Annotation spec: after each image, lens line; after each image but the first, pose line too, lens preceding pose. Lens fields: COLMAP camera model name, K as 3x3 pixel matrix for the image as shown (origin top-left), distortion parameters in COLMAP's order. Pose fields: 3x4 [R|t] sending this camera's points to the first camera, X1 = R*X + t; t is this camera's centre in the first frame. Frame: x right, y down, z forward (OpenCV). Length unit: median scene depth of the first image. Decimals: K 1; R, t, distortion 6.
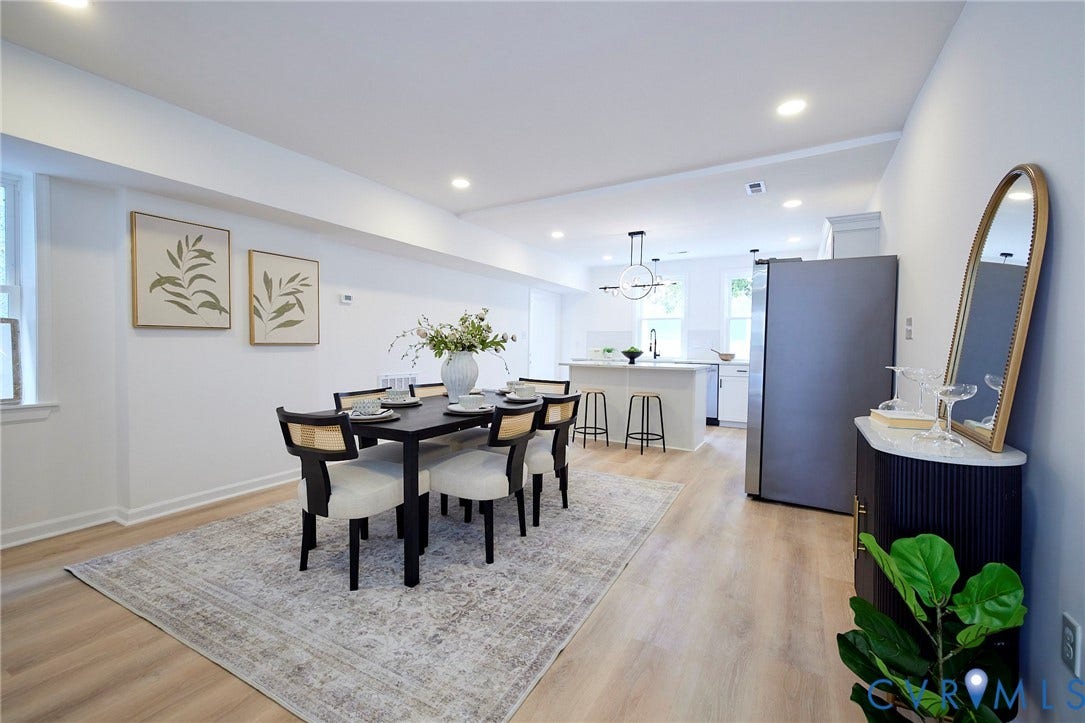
lens RADIAL K [[466.7, 0, 538.2], [0, 466.7, 351.4], [0, 0, 1]] dist [0.005676, -0.001178]
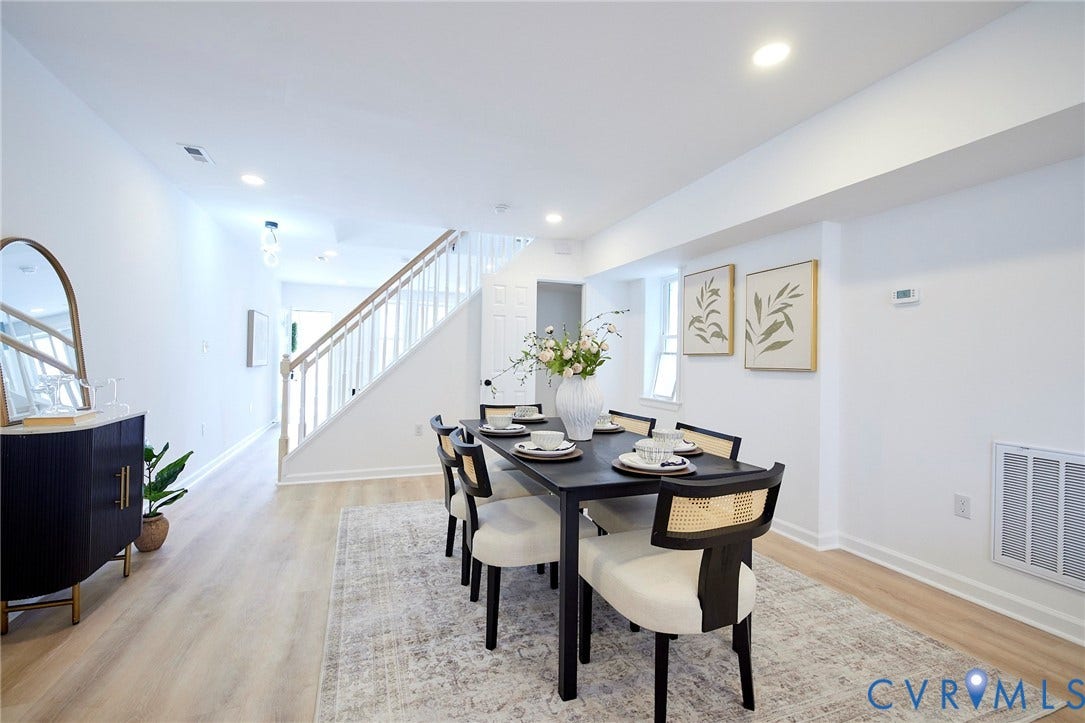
lens RADIAL K [[466.7, 0, 538.5], [0, 466.7, 360.5], [0, 0, 1]] dist [0.005676, -0.001178]
pose [[-0.652502, -0.014849, -0.757641, 0.484239], [-0.029843, 0.999536, 0.006112, -0.028930], [0.757199, 0.026598, -0.652643, 1.473299]]
